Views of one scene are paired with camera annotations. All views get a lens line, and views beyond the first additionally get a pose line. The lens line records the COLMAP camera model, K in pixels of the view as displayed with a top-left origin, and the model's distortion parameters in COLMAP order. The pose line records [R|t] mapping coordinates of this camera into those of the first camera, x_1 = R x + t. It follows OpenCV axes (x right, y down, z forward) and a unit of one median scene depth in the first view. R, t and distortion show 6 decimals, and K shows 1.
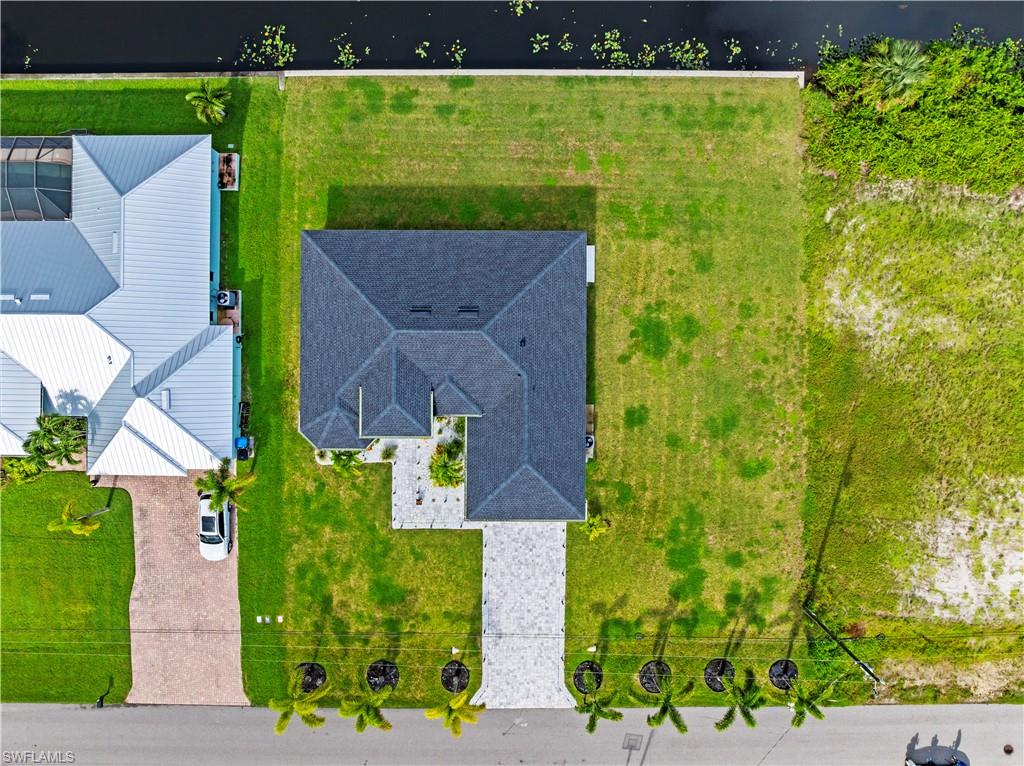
lens RADIAL K [[720.5, 0, 512.0], [0, 720.5, 383.0], [0, 0, 1]] dist [-0.034969, 0.000443]
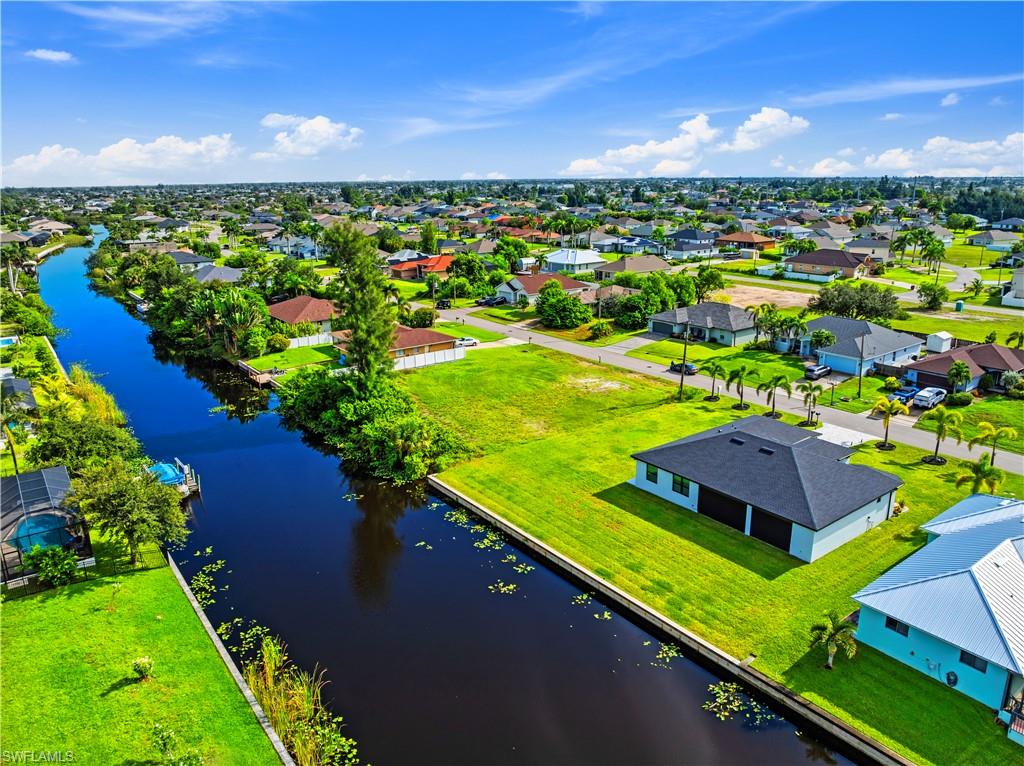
lens RADIAL K [[720.5, 0, 512.0], [0, 720.5, 383.0], [0, 0, 1]] dist [-0.034969, 0.000443]
pose [[-0.603571, -0.204192, 0.770719, -0.749969], [0.797050, -0.179153, 0.576728, -1.091421], [0.020313, 0.962398, 0.270883, 0.439392]]
